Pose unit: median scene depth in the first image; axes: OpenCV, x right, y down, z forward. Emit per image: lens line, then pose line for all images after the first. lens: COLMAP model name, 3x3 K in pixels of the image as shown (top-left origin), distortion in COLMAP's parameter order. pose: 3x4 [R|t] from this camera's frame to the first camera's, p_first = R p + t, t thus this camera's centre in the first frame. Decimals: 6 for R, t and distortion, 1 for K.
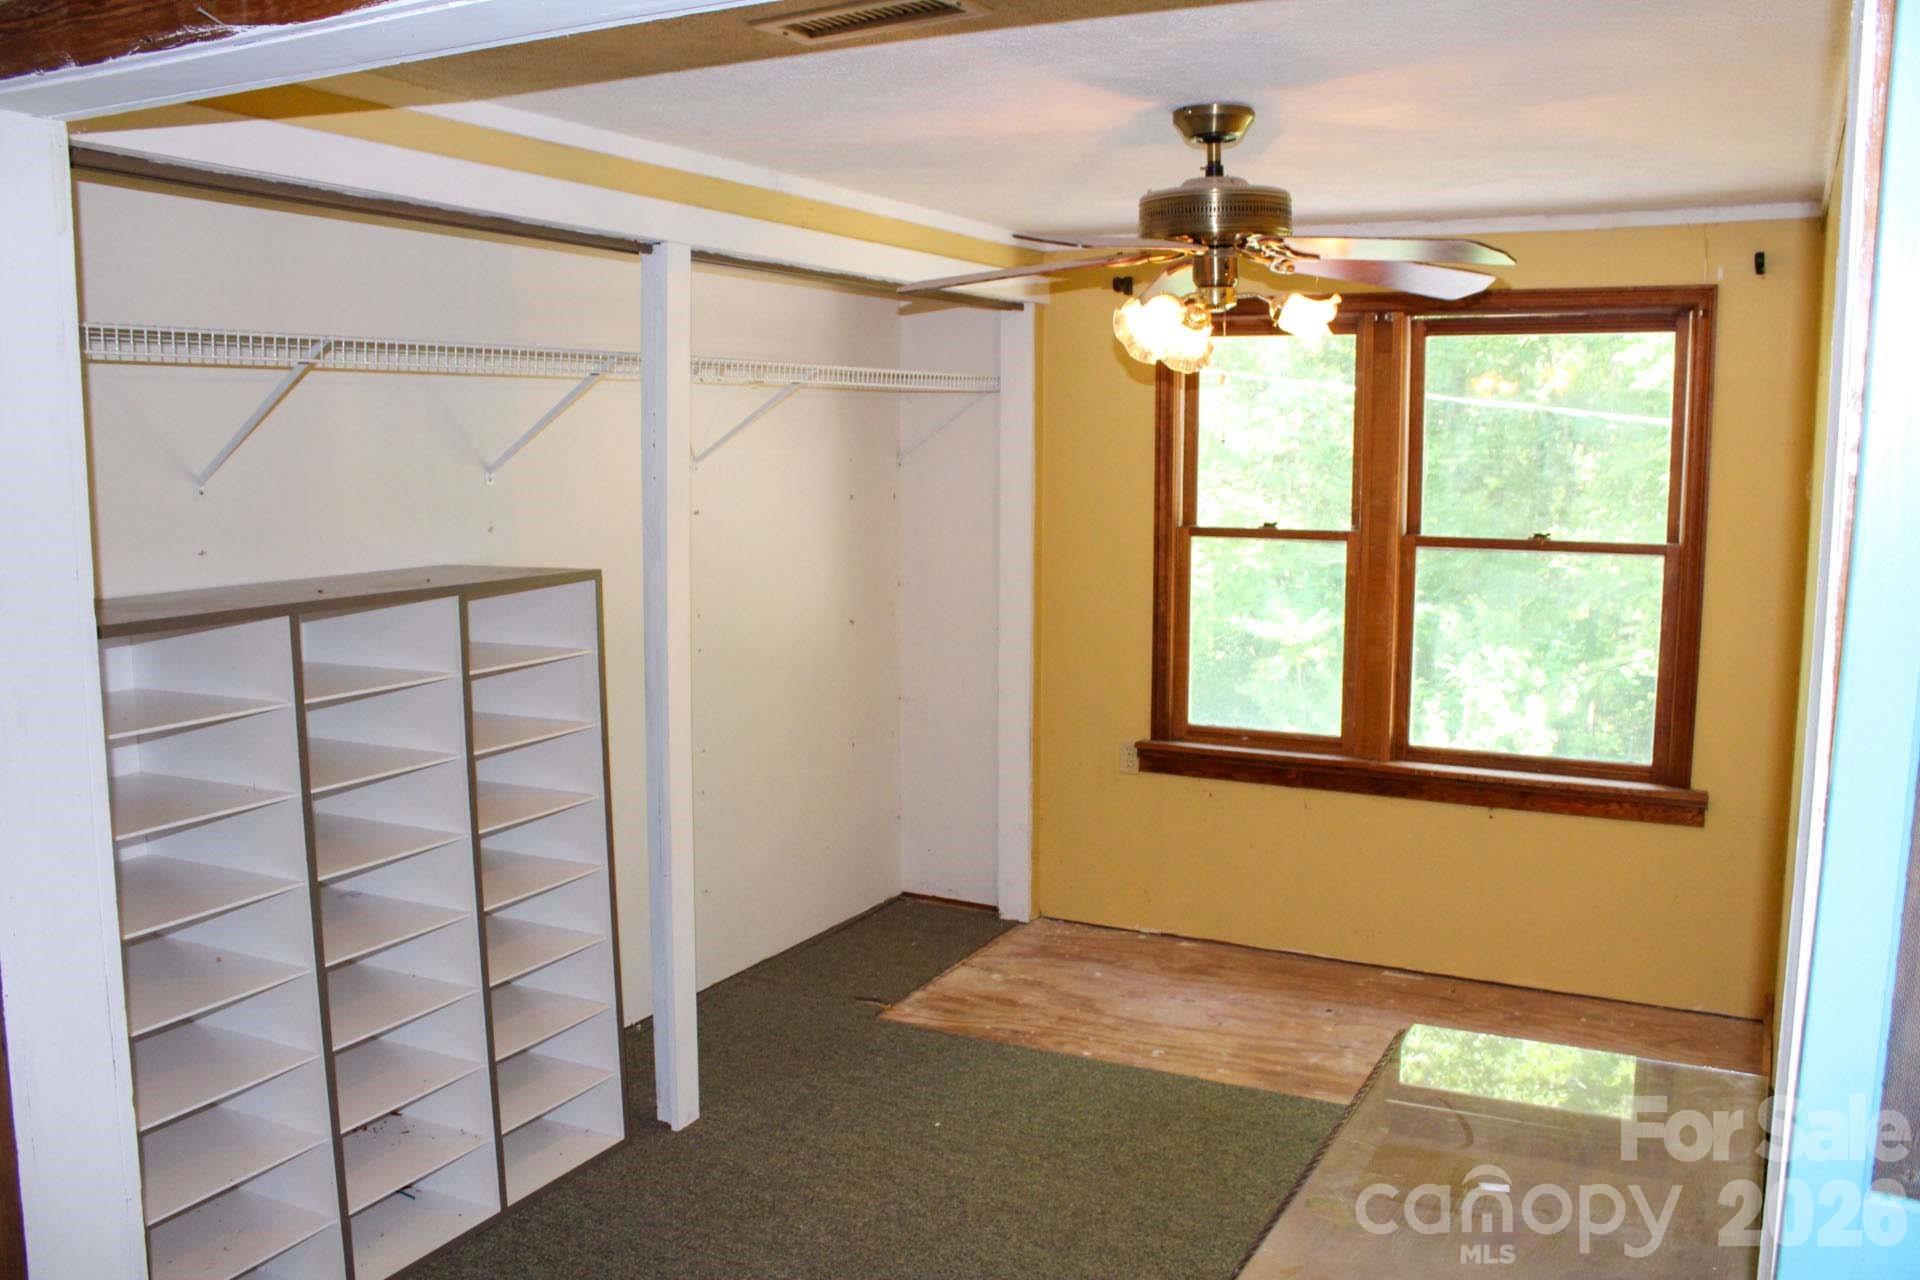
lens RADIAL K [[1609.9, 0, 948.7], [0, 1609.9, 638.1], [0, 0, 1]] dist [-0.130176, 0.113897]
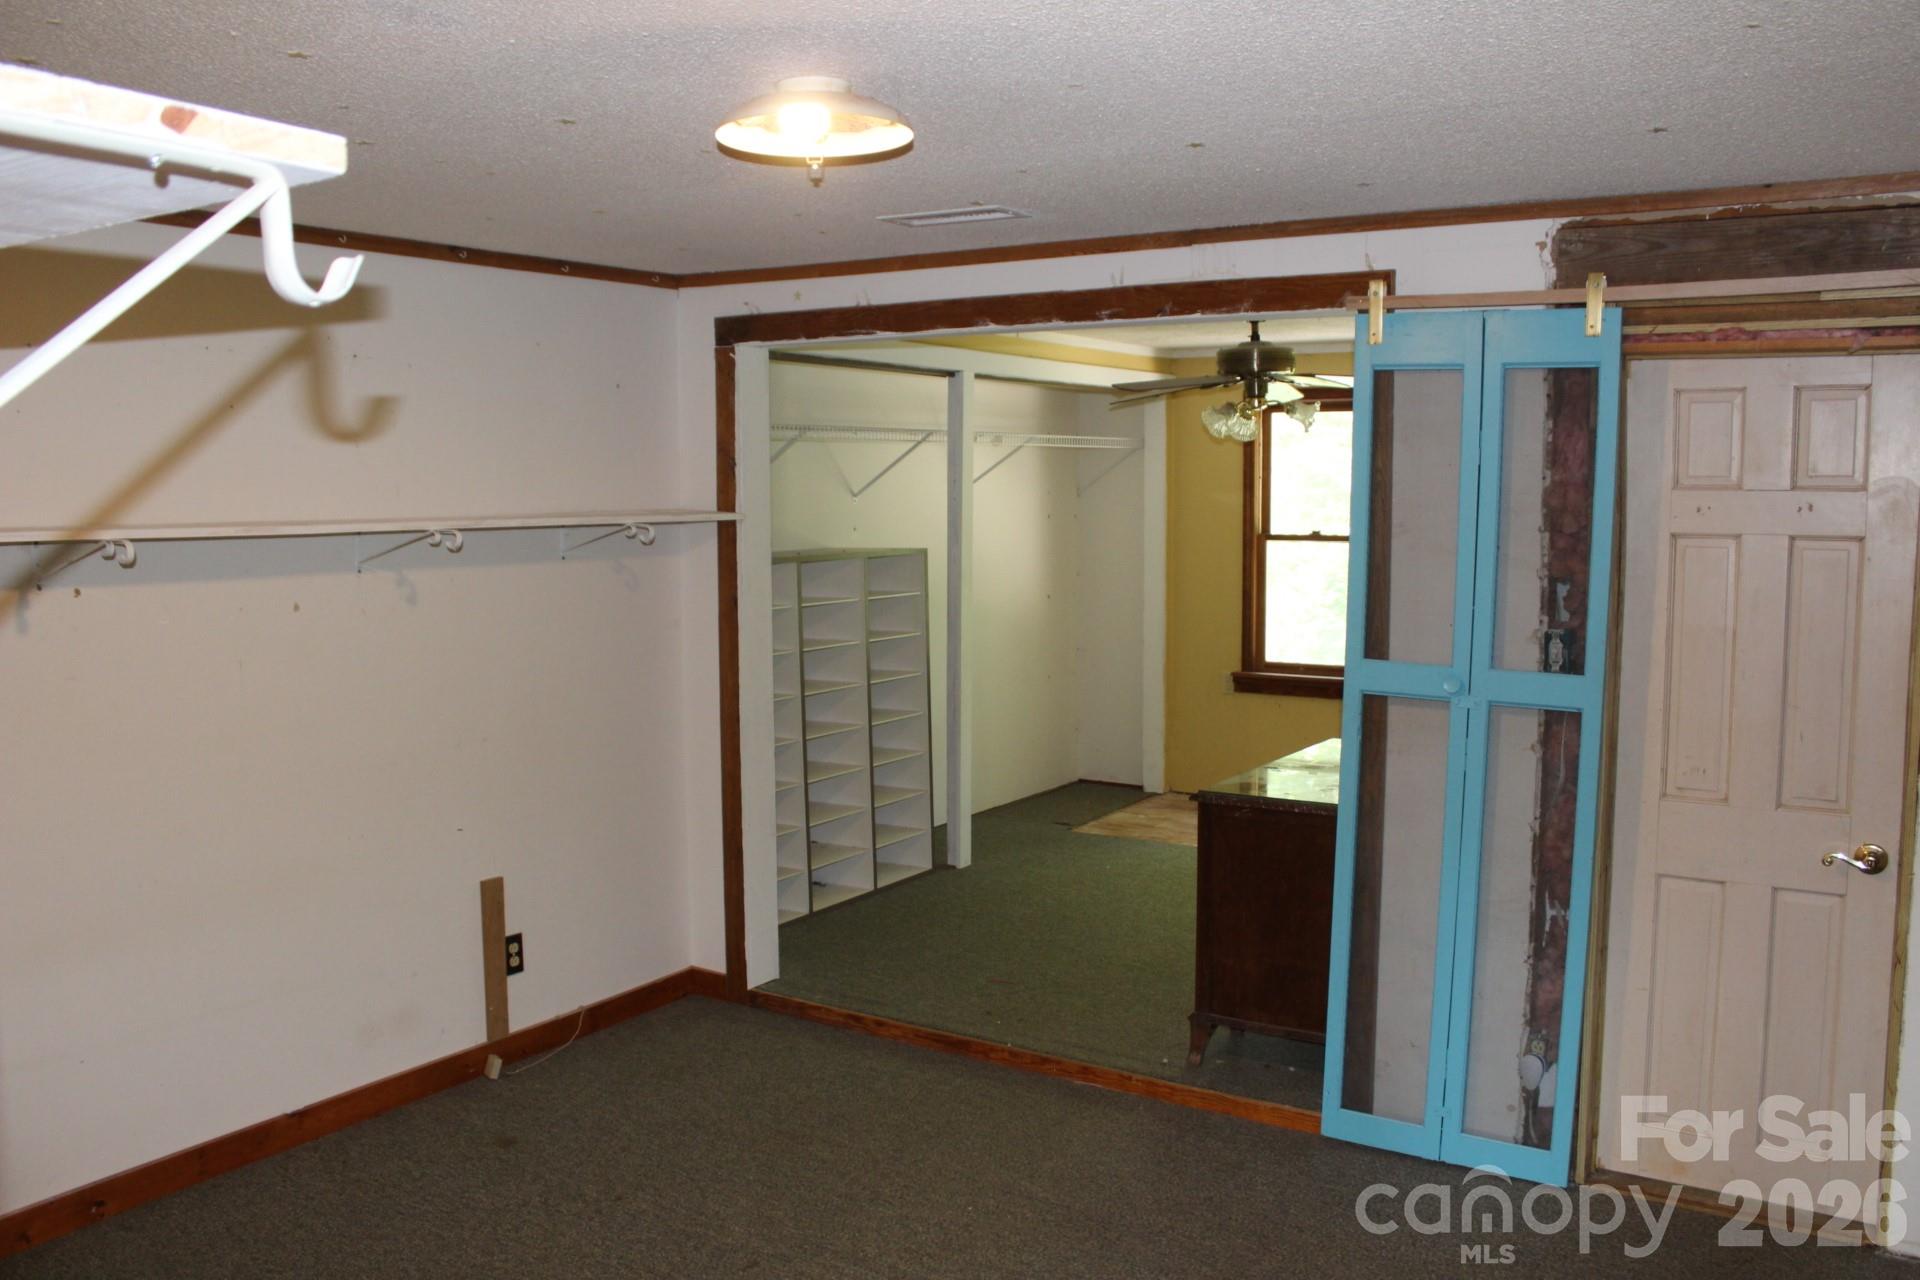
lens RADIAL K [[1609.9, 0, 968.3], [0, 1609.9, 636.9], [0, 0, 1]] dist [-0.130176, 0.113897]
pose [[0.997158, 0.003506, -0.075253, -0.024302], [-0.005865, 0.999498, -0.031143, 0.090744], [0.075106, 0.031496, 0.996678, -0.647360]]
